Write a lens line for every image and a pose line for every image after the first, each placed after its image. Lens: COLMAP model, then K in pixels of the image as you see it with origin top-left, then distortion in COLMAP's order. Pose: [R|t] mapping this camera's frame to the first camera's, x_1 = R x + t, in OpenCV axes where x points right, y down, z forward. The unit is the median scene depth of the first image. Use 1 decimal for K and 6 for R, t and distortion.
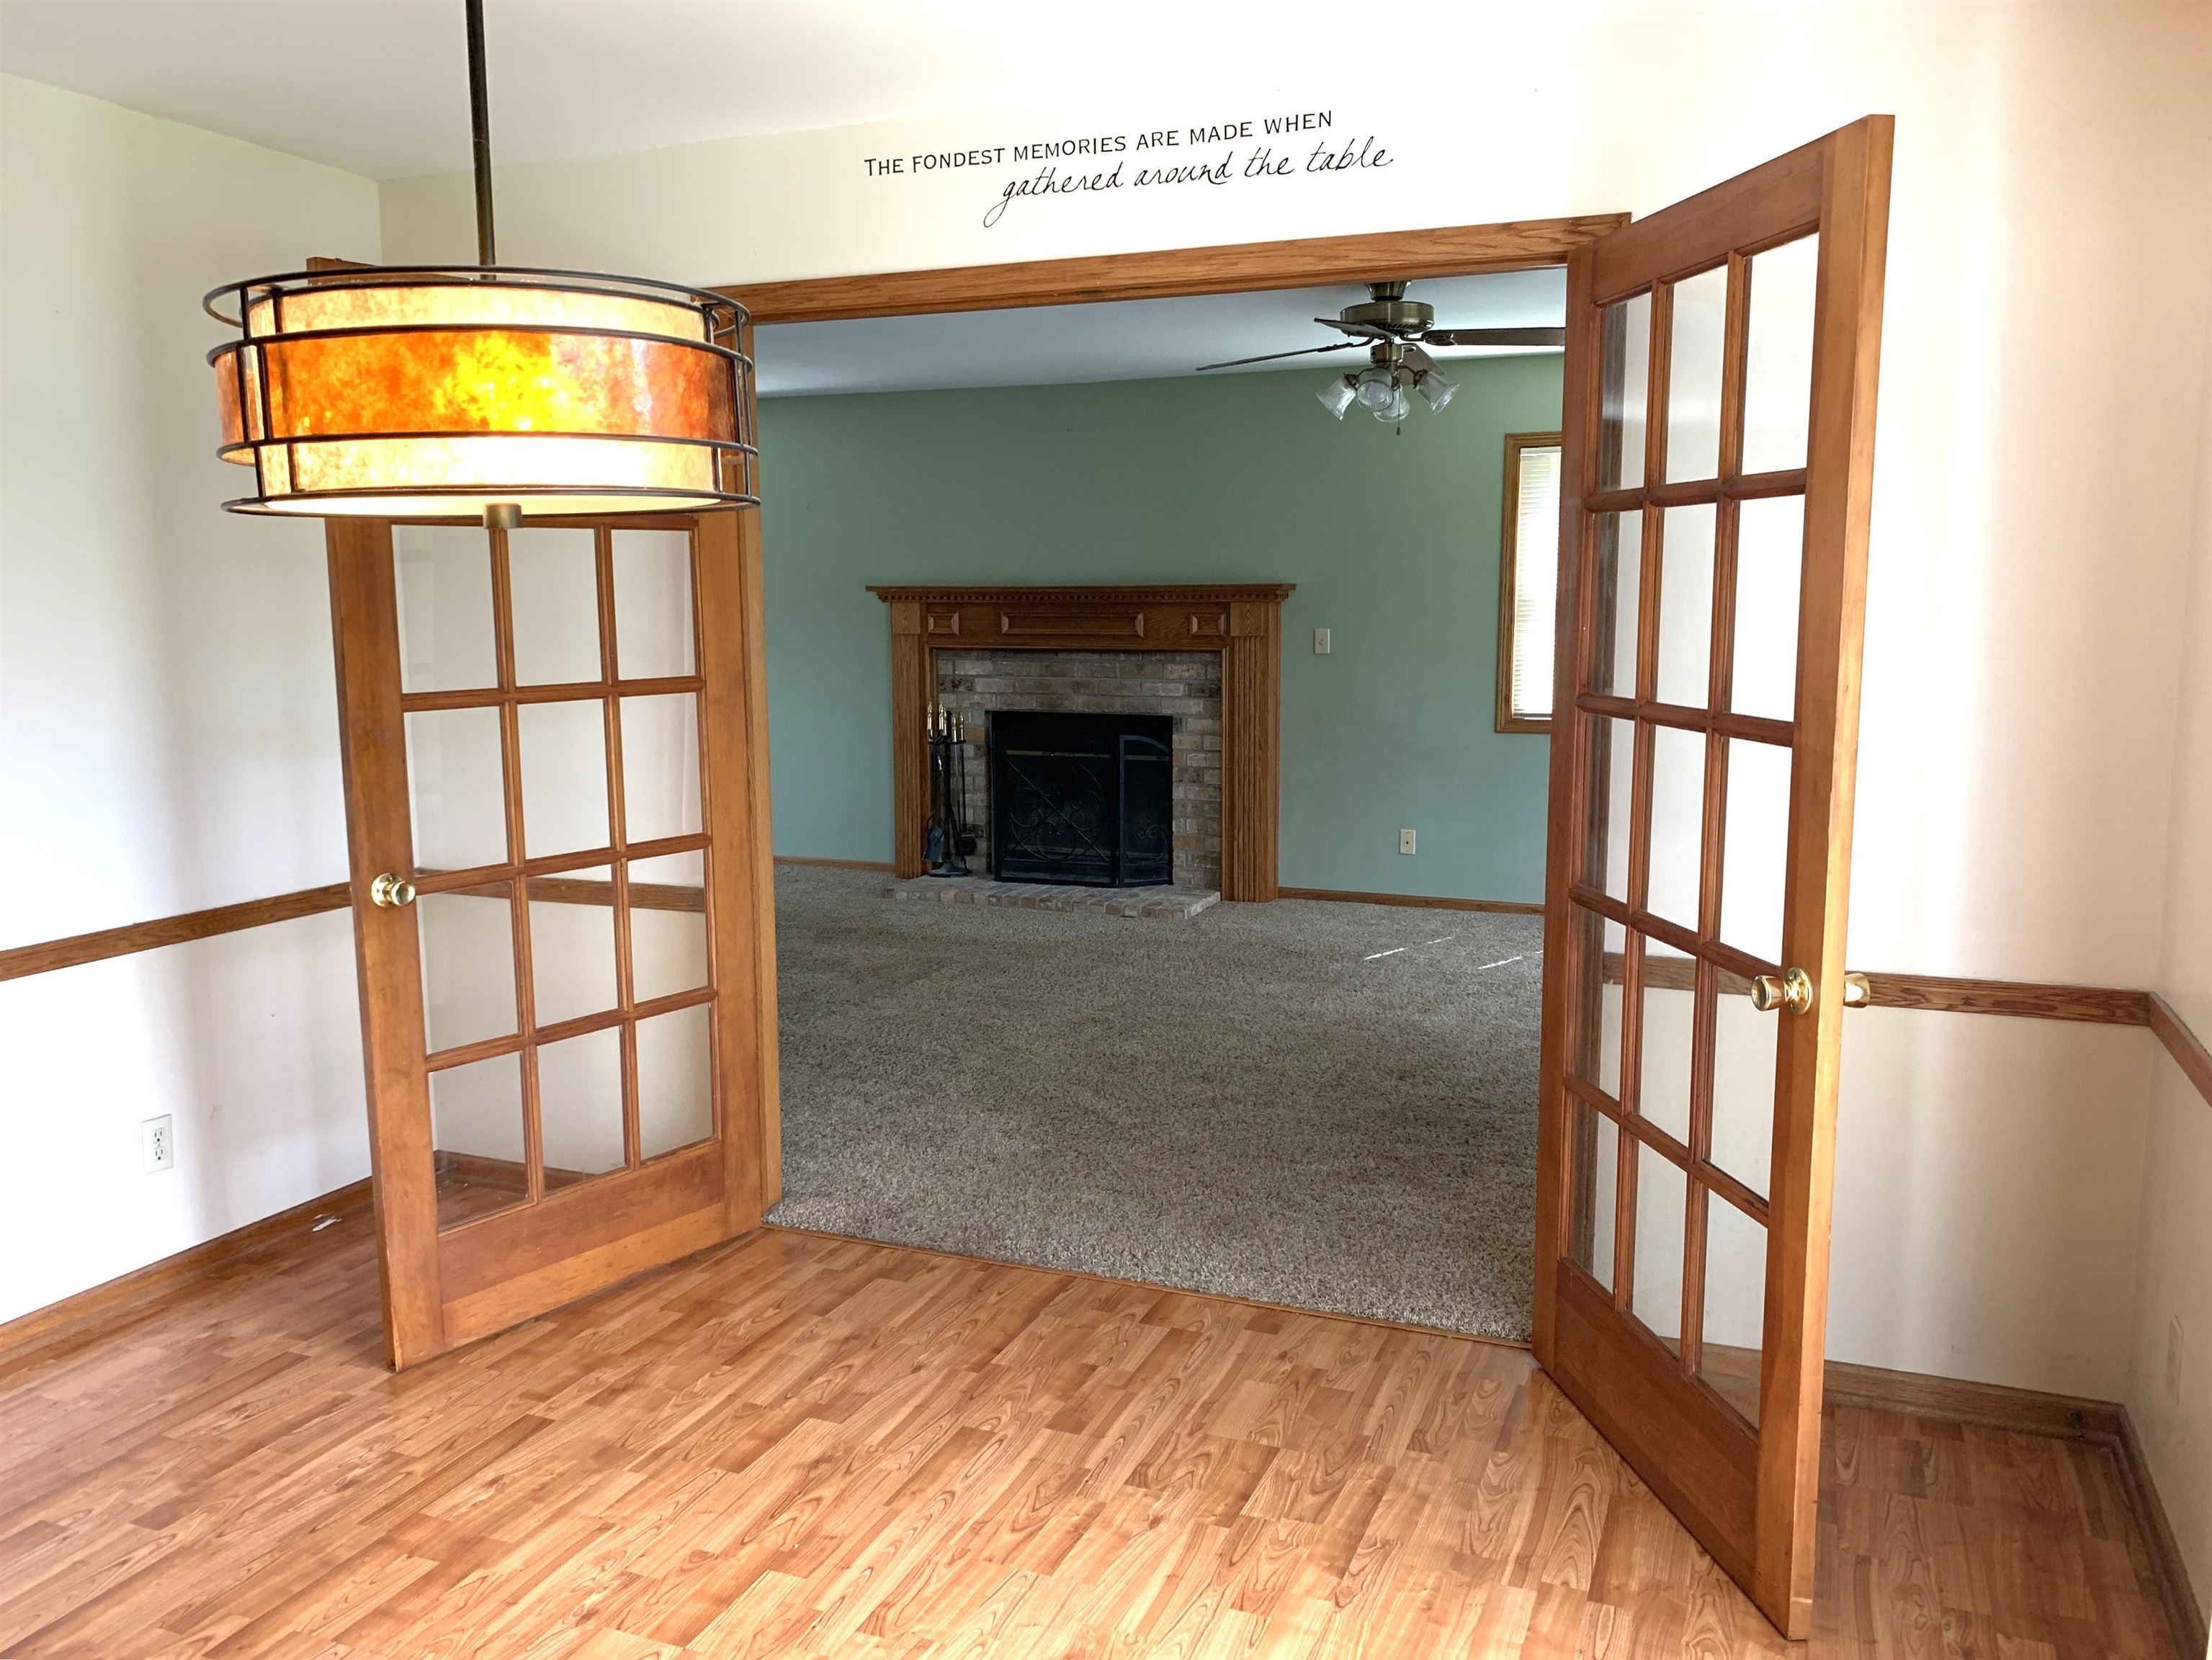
lens RADIAL K [[1753.1, 0, 1124.2], [0, 1753.1, 810.6], [0, 0, 1]] dist [0.072900, -0.118396]
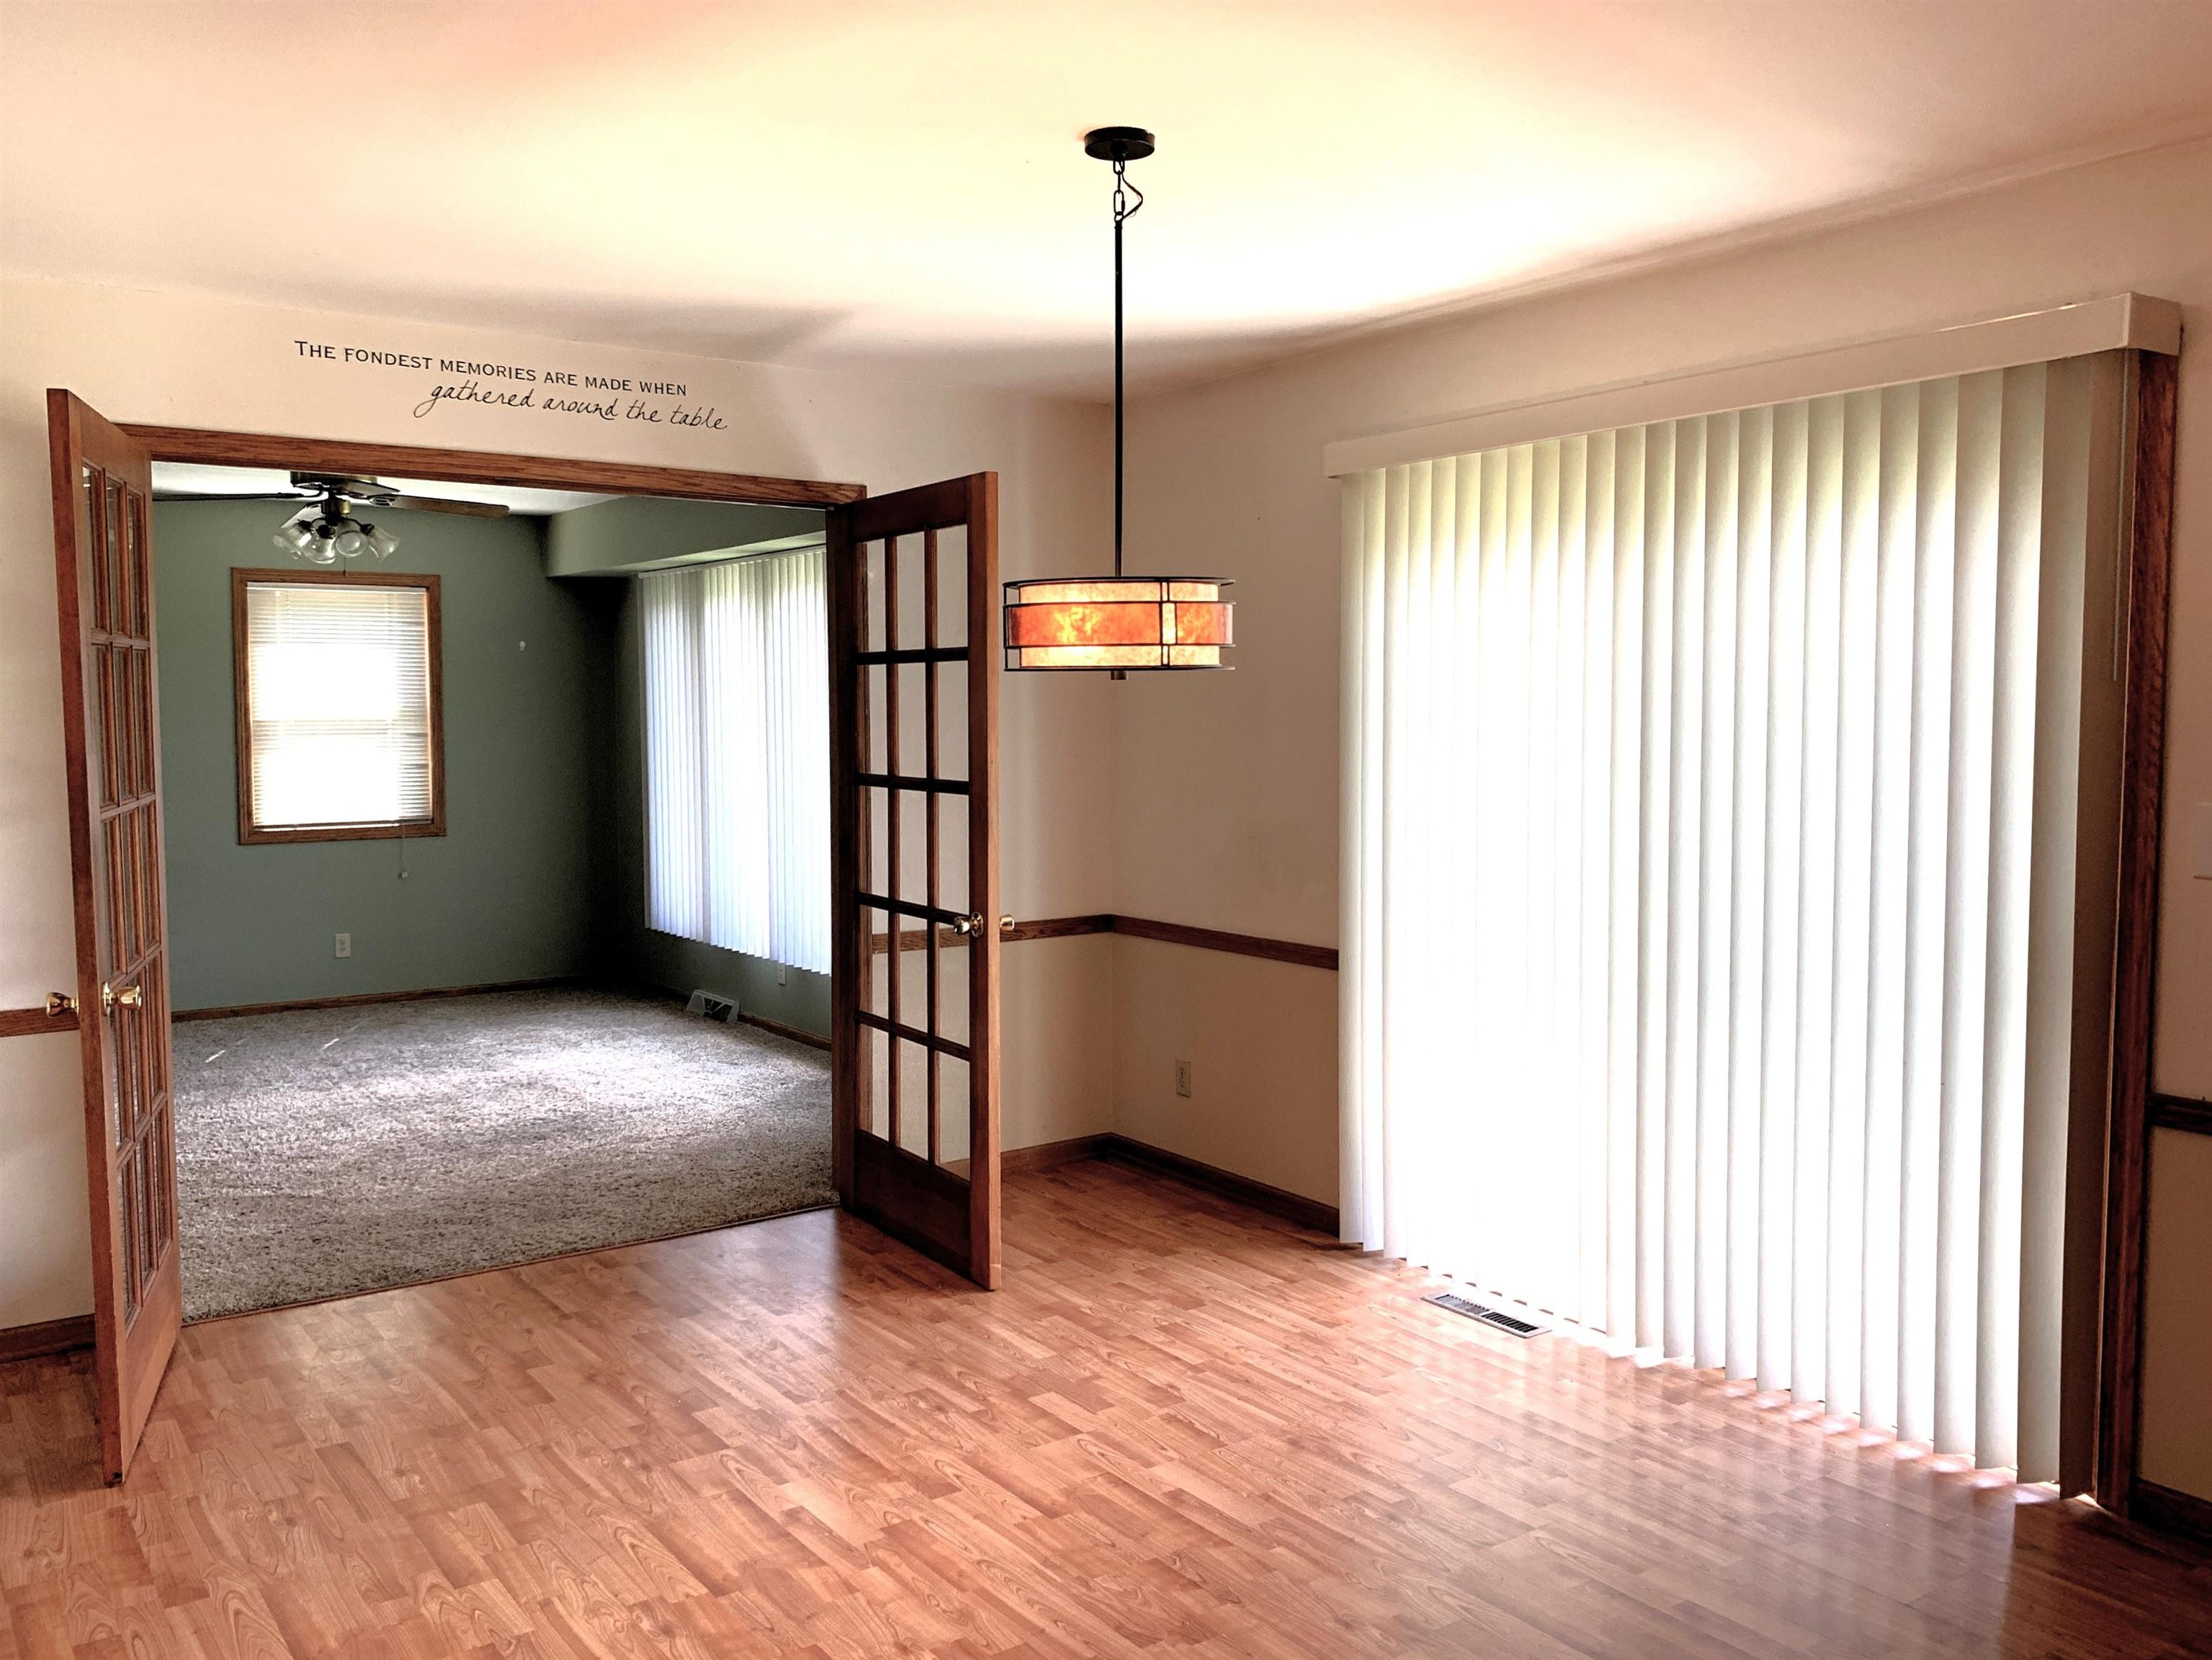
lens RADIAL K [[1753.1, 0, 1093.6], [0, 1753.1, 829.6], [0, 0, 1]] dist [0.072900, -0.118396]
pose [[0.536918, -0.055106, 0.841833, -0.941327], [0.103727, 0.994605, -0.001050, 0.006749], [-0.837233, 0.087885, 0.539738, -0.040706]]
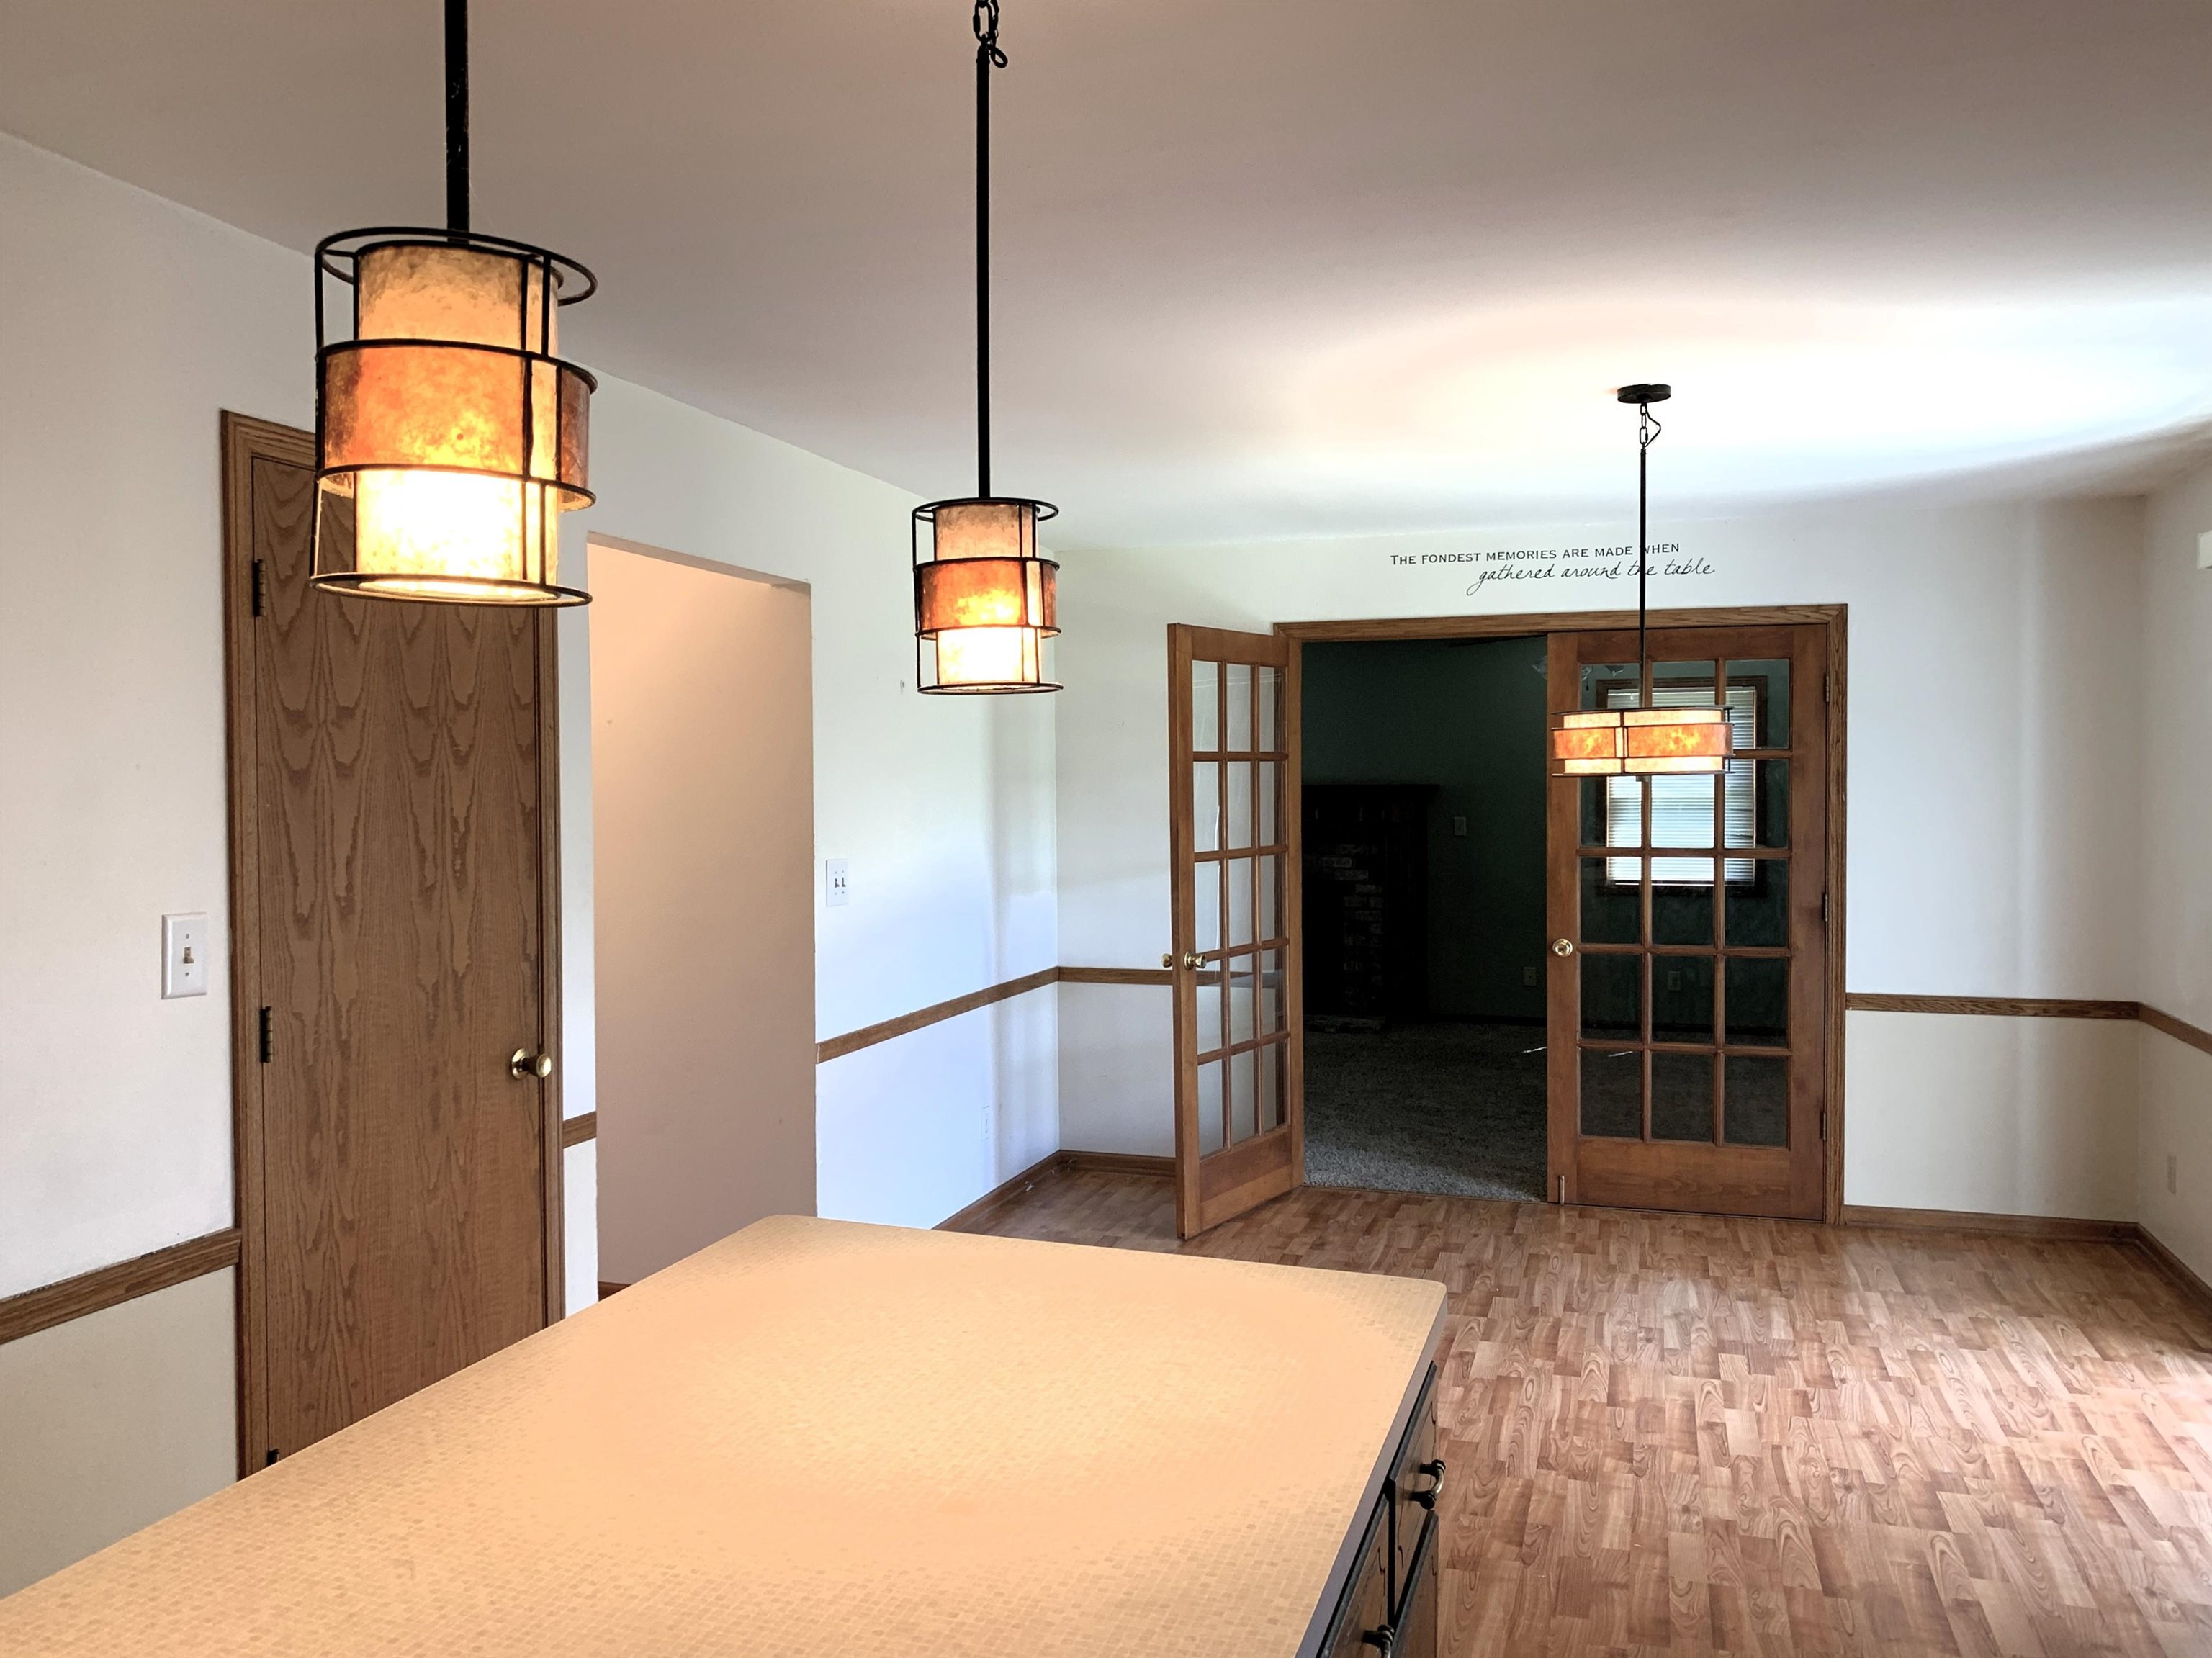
lens RADIAL K [[1752.7, 0, 1116.7], [0, 1752.7, 818.6], [0, 0, 1]] dist [0.072900, -0.118396]
pose [[0.996476, -0.002329, 0.083841, -0.625872], [0.010966, 0.994651, -0.102708, 0.079679], [-0.083153, 0.103265, 0.991172, -0.766884]]
